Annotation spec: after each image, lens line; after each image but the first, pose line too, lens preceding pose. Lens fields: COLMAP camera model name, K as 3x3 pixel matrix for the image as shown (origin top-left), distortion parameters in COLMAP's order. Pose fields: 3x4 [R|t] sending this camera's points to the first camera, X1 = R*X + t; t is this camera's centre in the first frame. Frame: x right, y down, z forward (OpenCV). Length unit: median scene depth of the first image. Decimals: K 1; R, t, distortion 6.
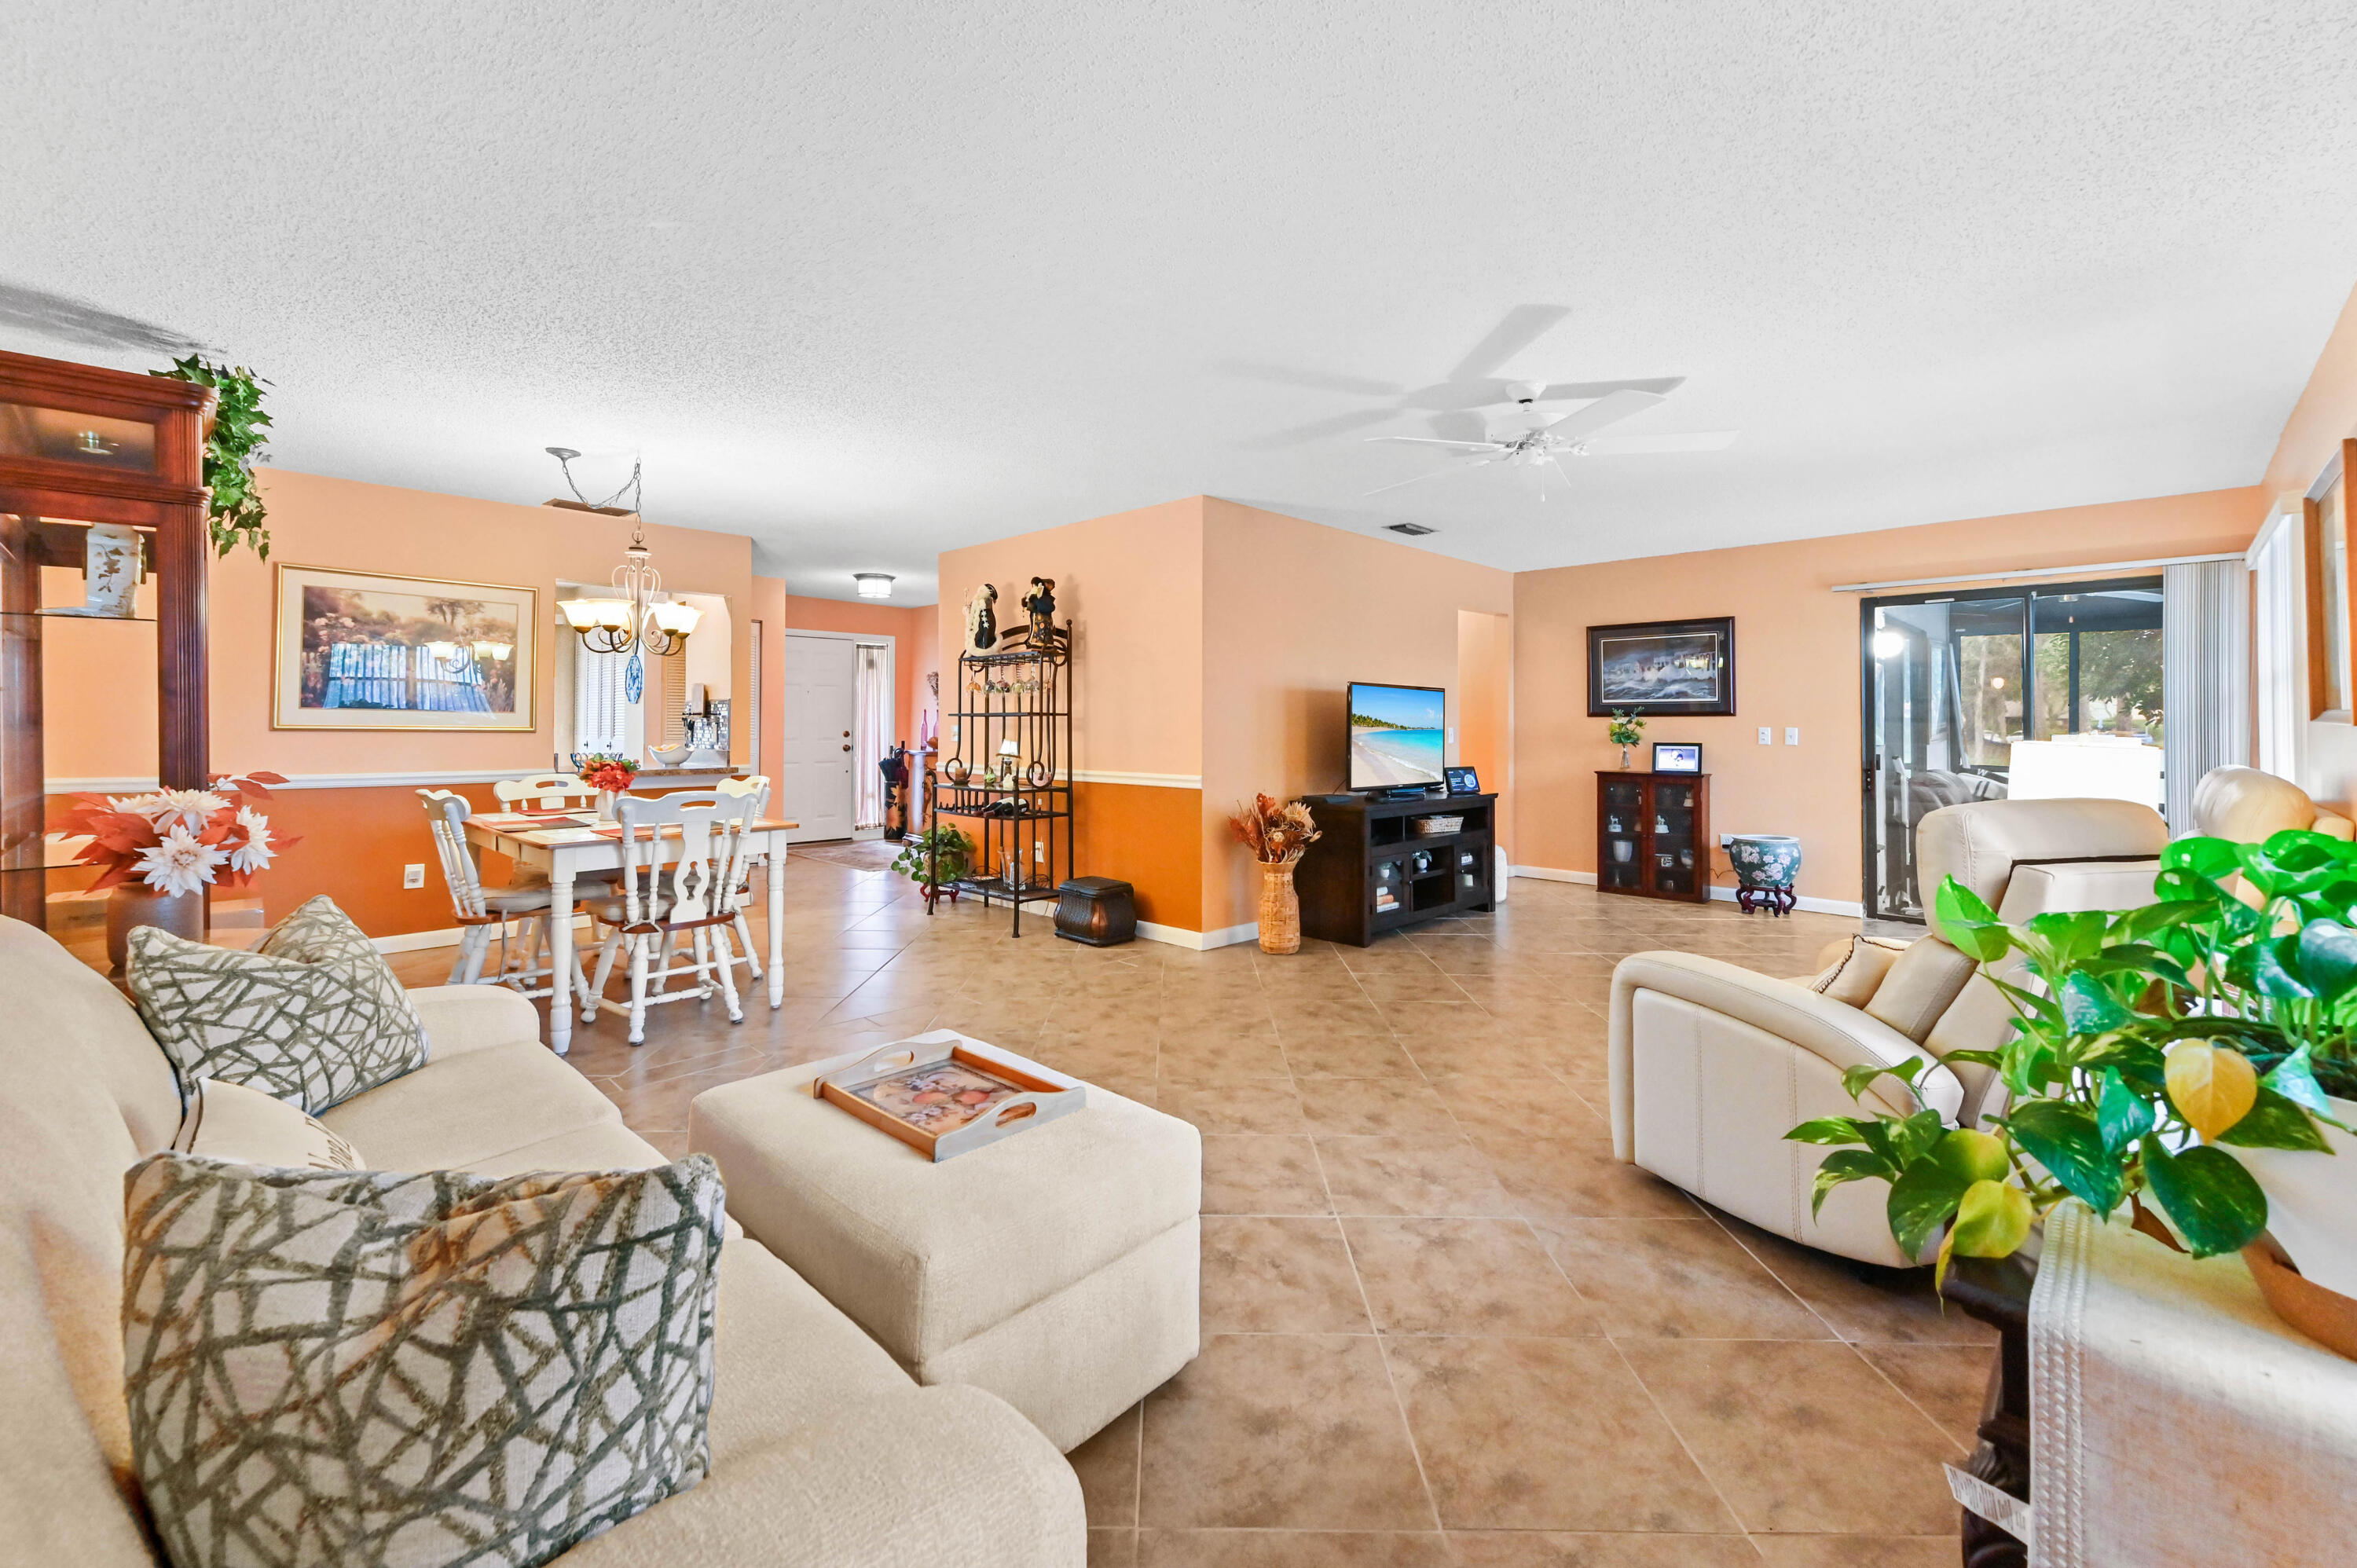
lens RADIAL K [[992.9, 0, 1218.8], [0, 992.9, 713.7], [0, 0, 1]] dist [0.000739, 0.000004]
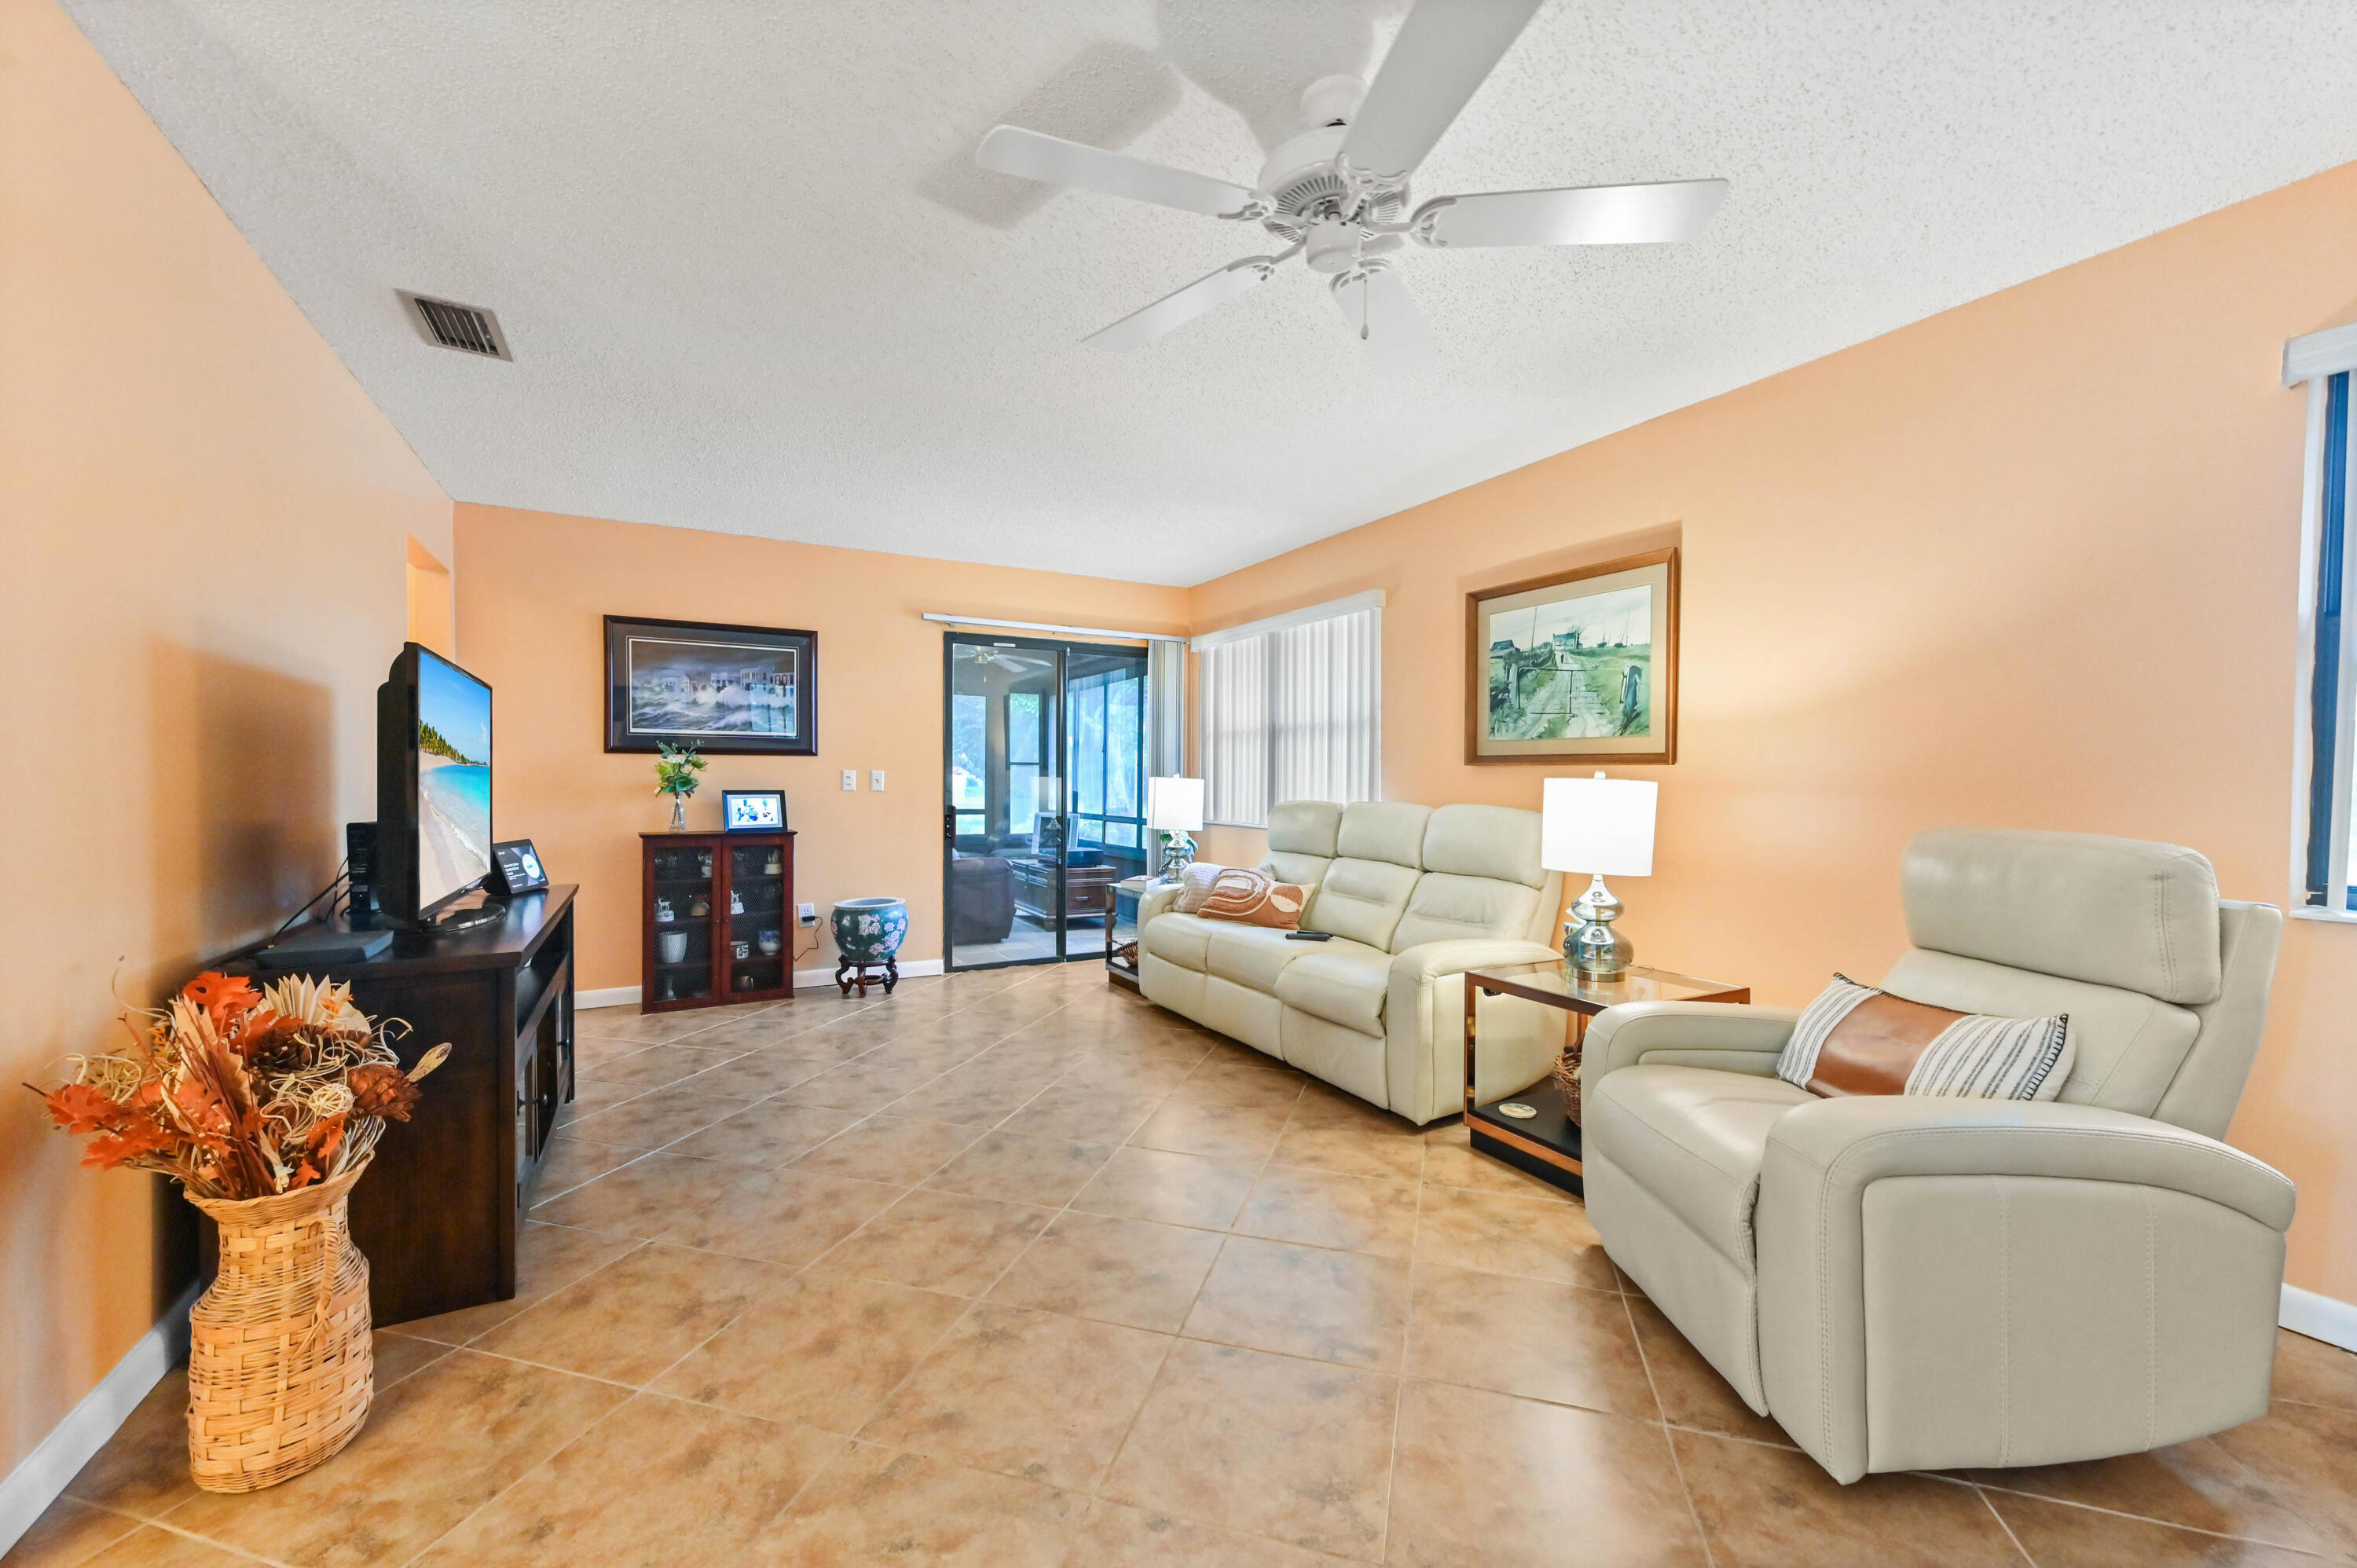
lens RADIAL K [[920.2, 0, 1184.0], [0, 920.2, 790.4], [0, 0, 1]] dist [0.005874, -0.000334]
pose [[0.313598, -0.014127, 0.949451, -0.092830], [-0.012933, 0.999733, 0.019146, 0.012039], [-0.949468, -0.018283, 0.313332, 0.469081]]
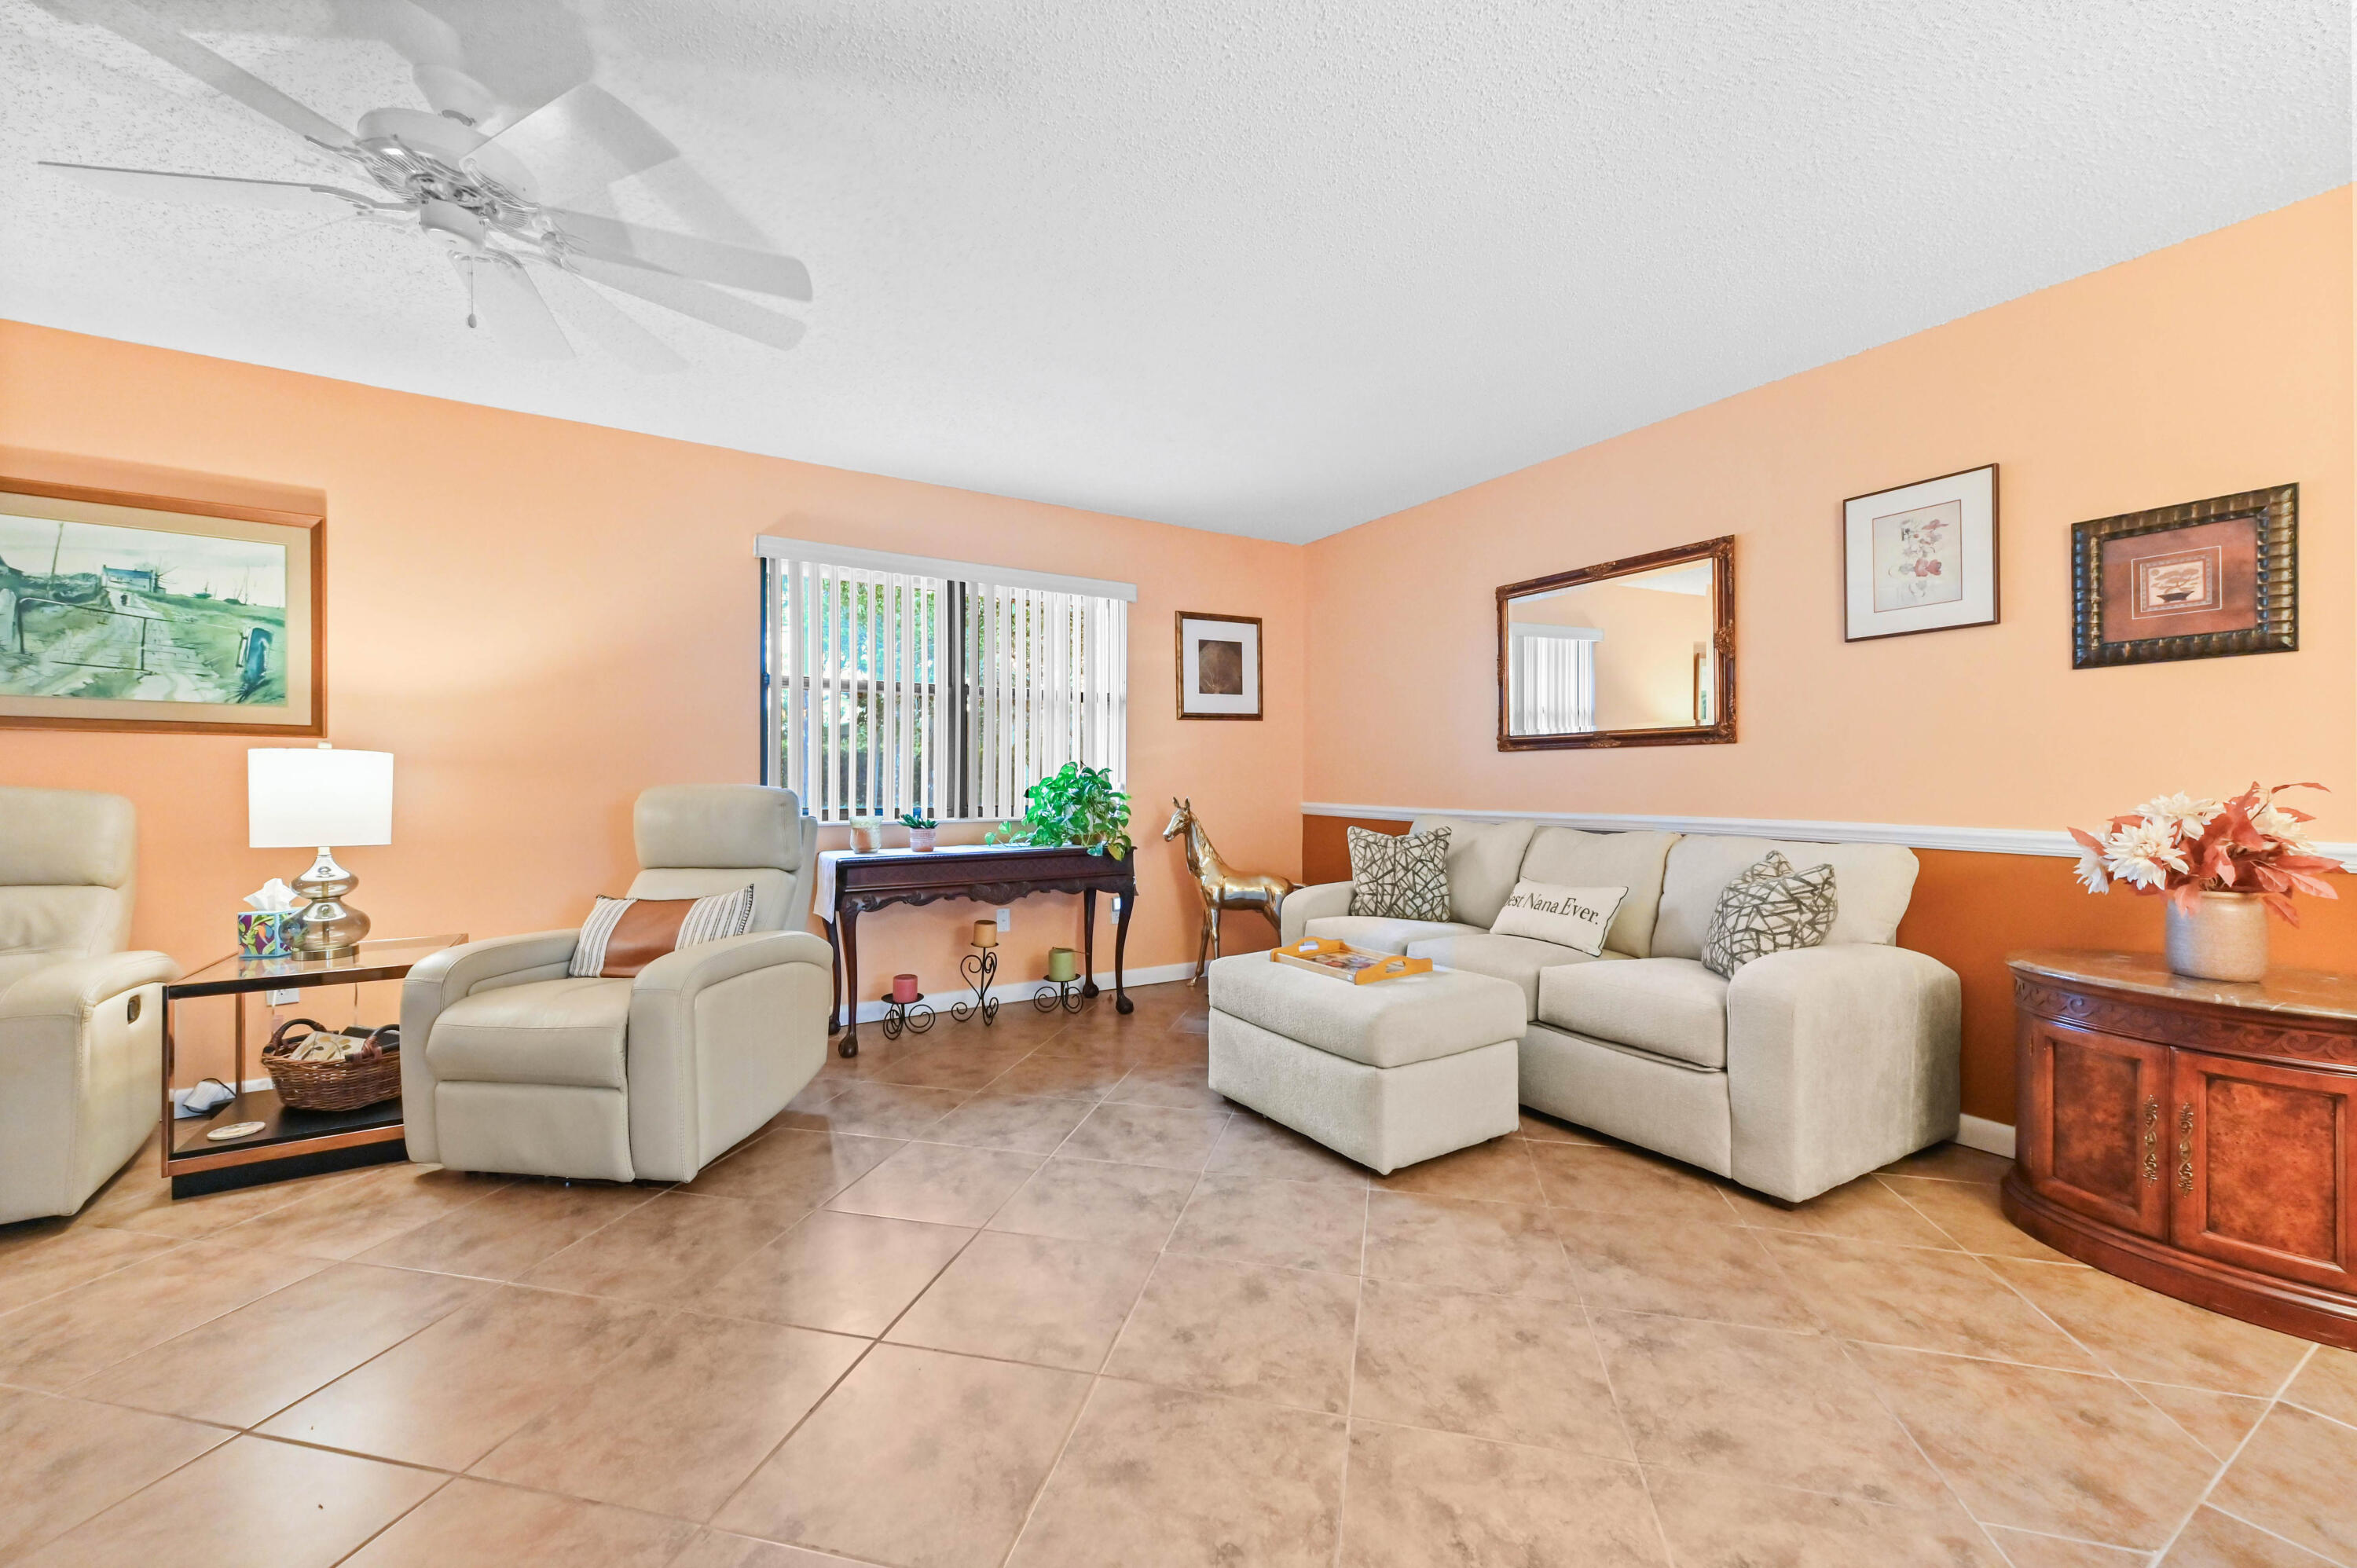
lens RADIAL K [[920.2, 0, 1170.0], [0, 920.2, 804.4], [0, 0, 1]] dist [0.005874, -0.000334]
pose [[-0.965049, -0.009006, 0.261915, -0.095915], [-0.005875, 0.999902, 0.012737, 0.022453], [-0.262004, 0.010754, -0.965007, 0.616949]]
